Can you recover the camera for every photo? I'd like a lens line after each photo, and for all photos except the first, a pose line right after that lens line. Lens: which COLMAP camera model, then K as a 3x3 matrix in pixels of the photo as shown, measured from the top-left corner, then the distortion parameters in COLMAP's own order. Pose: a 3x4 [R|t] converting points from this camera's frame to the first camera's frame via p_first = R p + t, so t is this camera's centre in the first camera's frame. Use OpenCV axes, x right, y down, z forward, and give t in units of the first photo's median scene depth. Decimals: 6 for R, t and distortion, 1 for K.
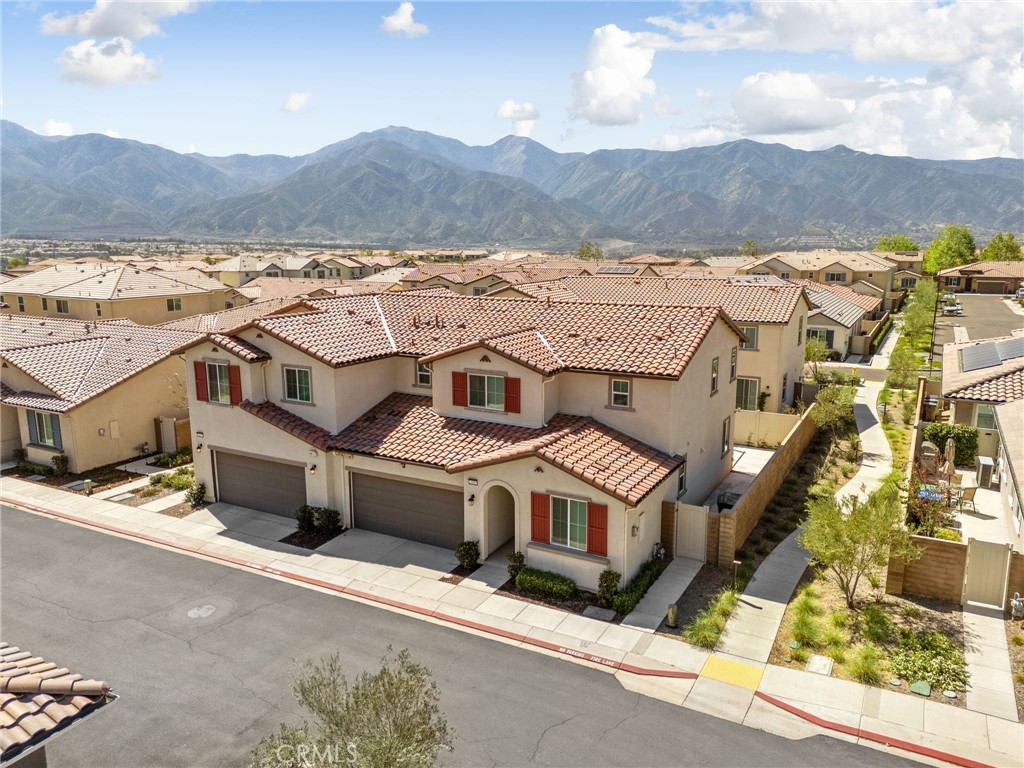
lens RADIAL K [[757.7, 0, 515.1], [0, 757.7, 383.0], [0, 0, 1]] dist [0.051920, -0.039657]
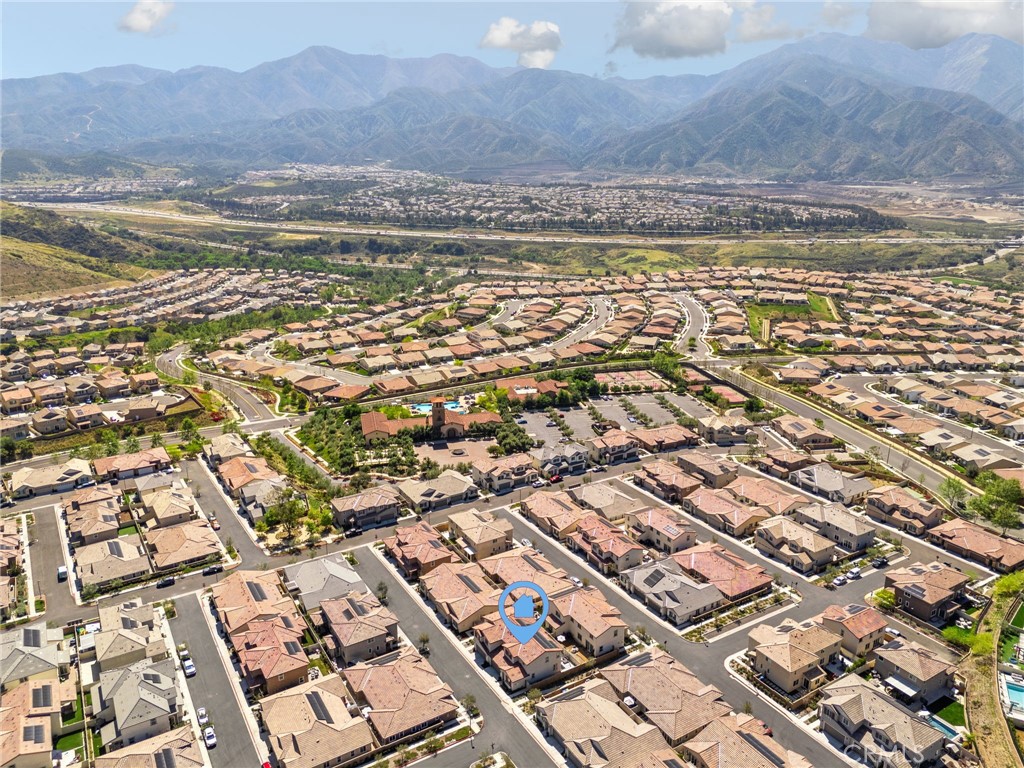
lens RADIAL K [[757.7, 0, 513.4], [0, 757.7, 379.7], [0, 0, 1]] dist [0.051920, -0.039657]
pose [[0.872388, 0.150034, -0.465220, 2.401818], [-0.101147, 0.986540, 0.128487, -2.818409], [0.478235, -0.065035, 0.875820, -4.073106]]
